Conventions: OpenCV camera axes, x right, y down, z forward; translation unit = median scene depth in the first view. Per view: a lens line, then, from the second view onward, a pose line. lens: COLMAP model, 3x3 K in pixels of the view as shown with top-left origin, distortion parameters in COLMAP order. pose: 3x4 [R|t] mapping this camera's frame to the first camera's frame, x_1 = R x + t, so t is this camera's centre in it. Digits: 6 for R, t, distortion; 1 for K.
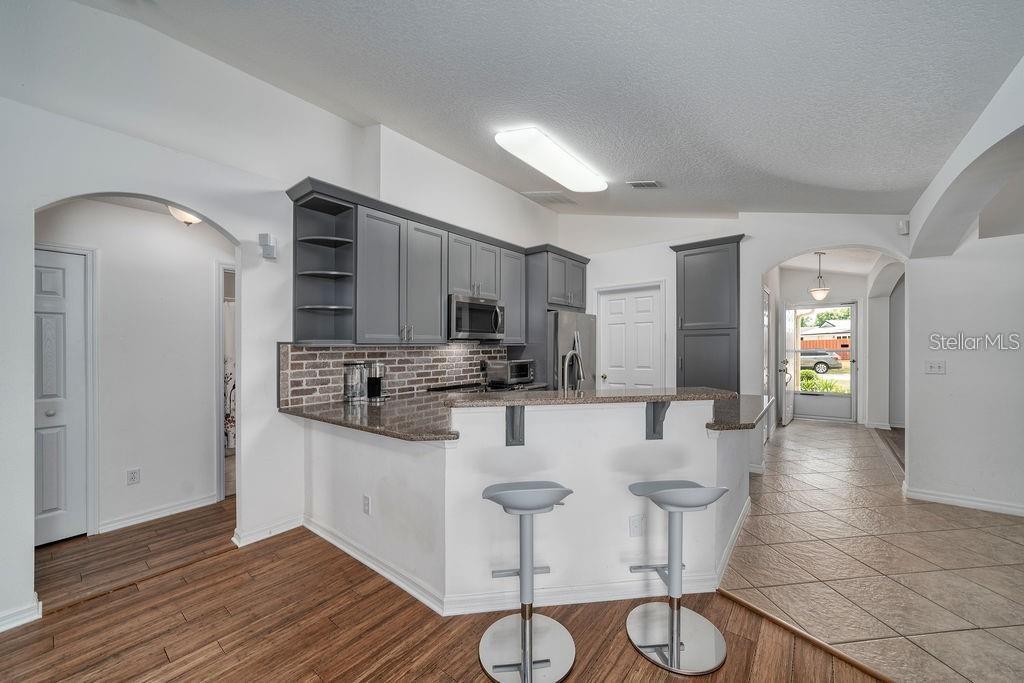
lens RADIAL K [[376.5, 0, 521.3], [0, 376.5, 354.2], [0, 0, 1]] dist [-0.006952, -0.000065]
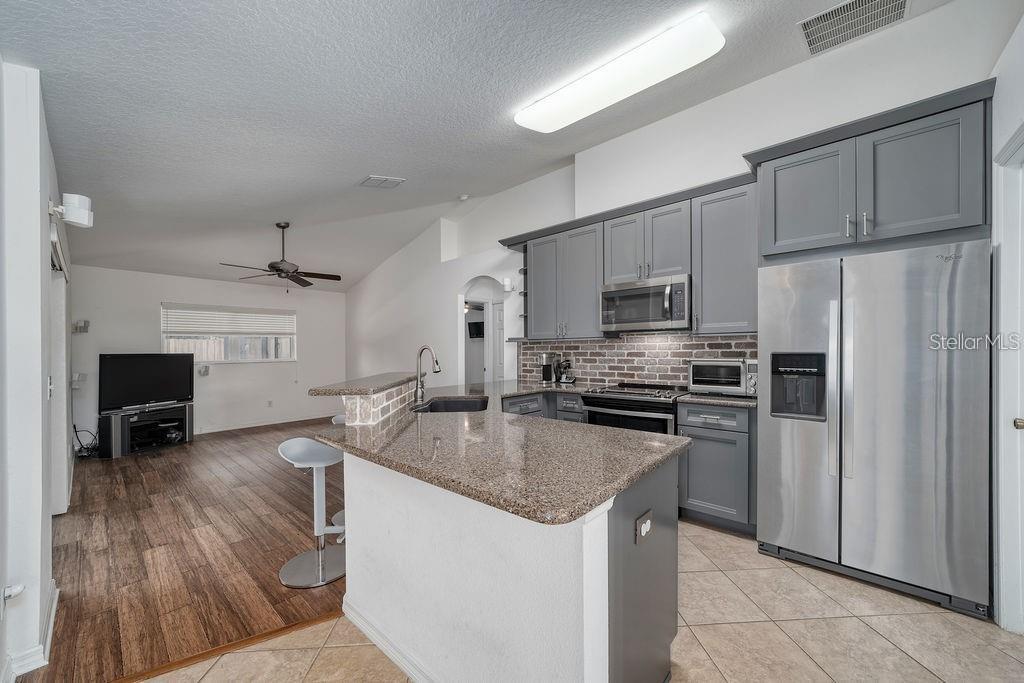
lens RADIAL K [[376.5, 0, 523.0], [0, 376.5, 356.1], [0, 0, 1]] dist [-0.006952, -0.000065]
pose [[-0.047263, 0.027788, -0.998496, 0.778543], [-0.007813, 0.999572, 0.028188, -0.004499], [0.998852, 0.009133, -0.047025, 0.830195]]
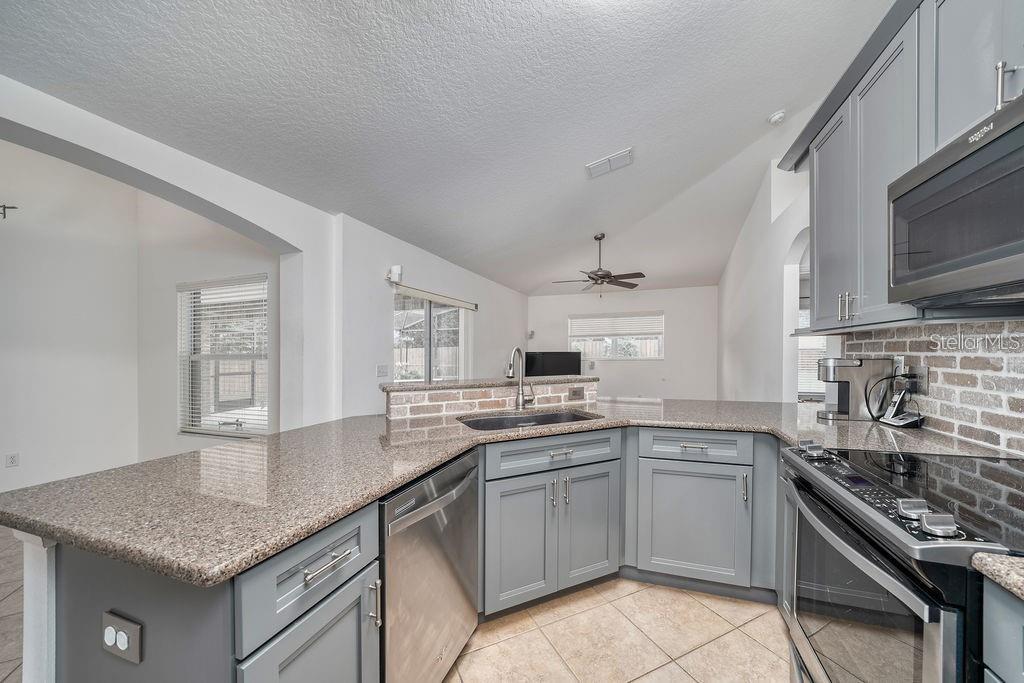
lens RADIAL K [[376.5, 0, 517.3], [0, 376.5, 352.3], [0, 0, 1]] dist [-0.006952, -0.000065]
pose [[-0.944846, 0.020304, -0.326885, 0.283405], [0.013937, 0.999665, 0.021809, -0.007917], [0.327219, 0.016050, -0.944812, 1.203177]]
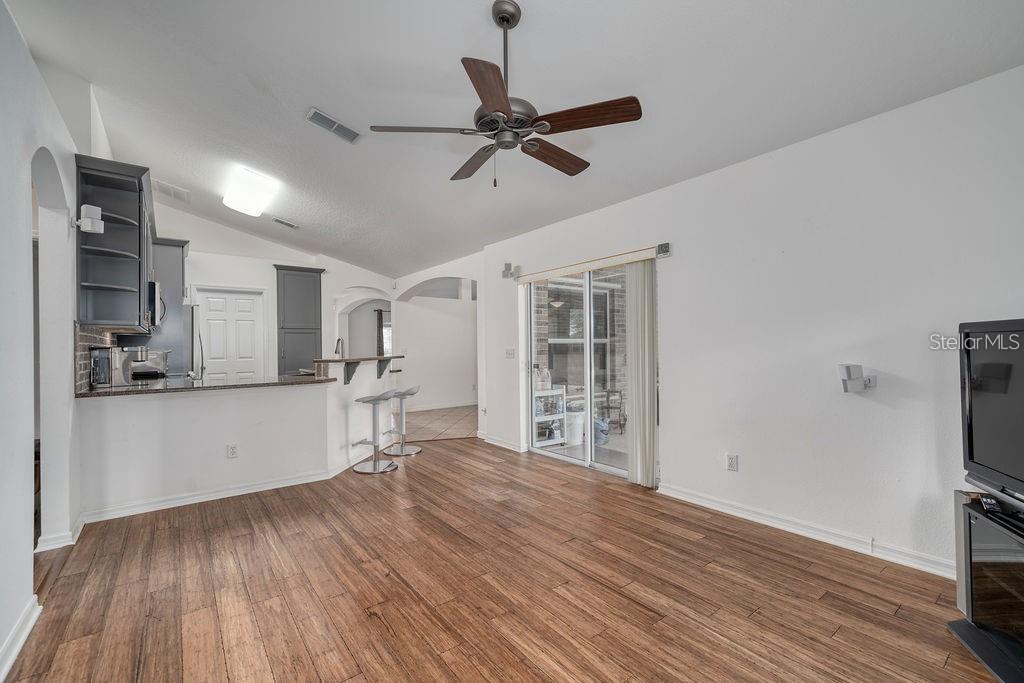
lens RADIAL K [[440.1, 0, 513.7], [0, 440.1, 339.2], [0, 0, 1]] dist [0.000818, -0.000168]
pose [[0.246769, 0.025084, 0.968750, -1.083946], [0.027109, 0.999095, -0.032775, 0.057633], [-0.968695, 0.034349, 0.245865, -0.220704]]
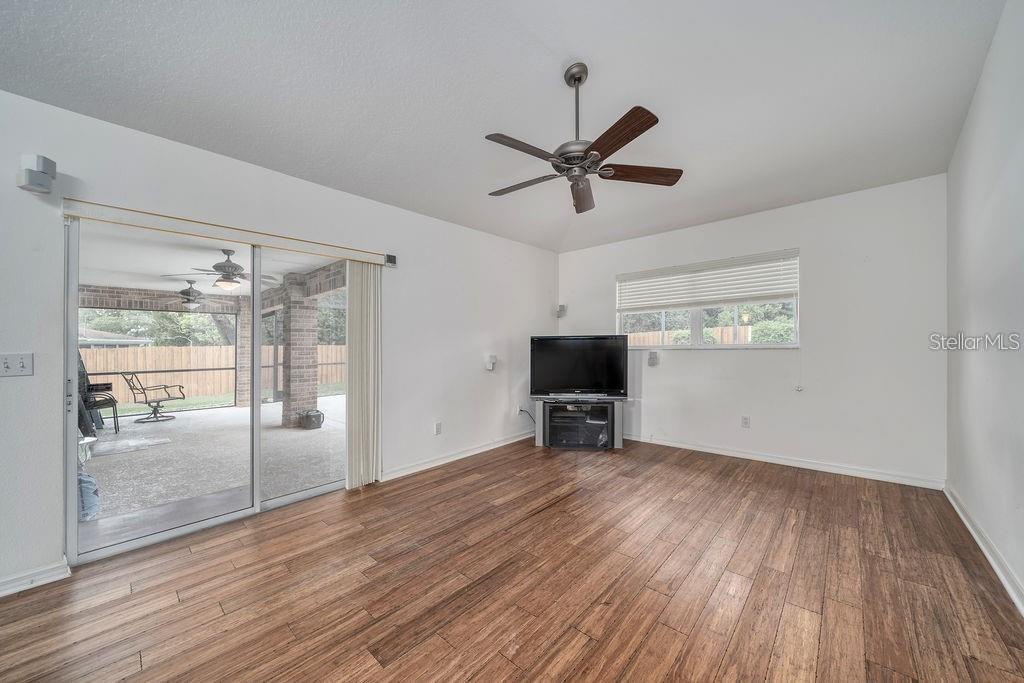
lens RADIAL K [[376.5, 0, 509.0], [0, 376.5, 345.8], [0, 0, 1]] dist [-0.006952, -0.000065]
pose [[-0.997205, 0.026049, 0.070030, -0.415115], [0.027379, 0.999461, 0.018109, 0.040543], [-0.069520, 0.019975, -0.997381, 0.602103]]
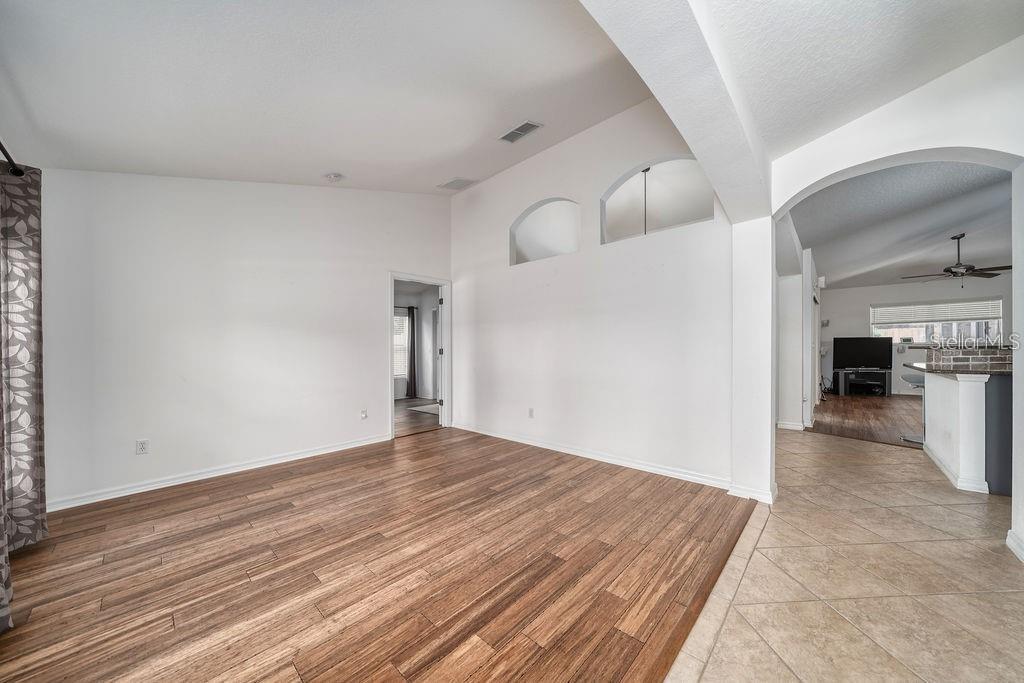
lens RADIAL K [[351.5, 0, 508.0], [0, 351.5, 345.7], [0, 0, 1]] dist [-0.012913, -0.000103]
pose [[-0.995555, 0.022493, 0.091459, 1.405703], [0.023731, 0.999641, 0.012471, 0.010915], [-0.091146, 0.014586, -0.995731, 1.674685]]
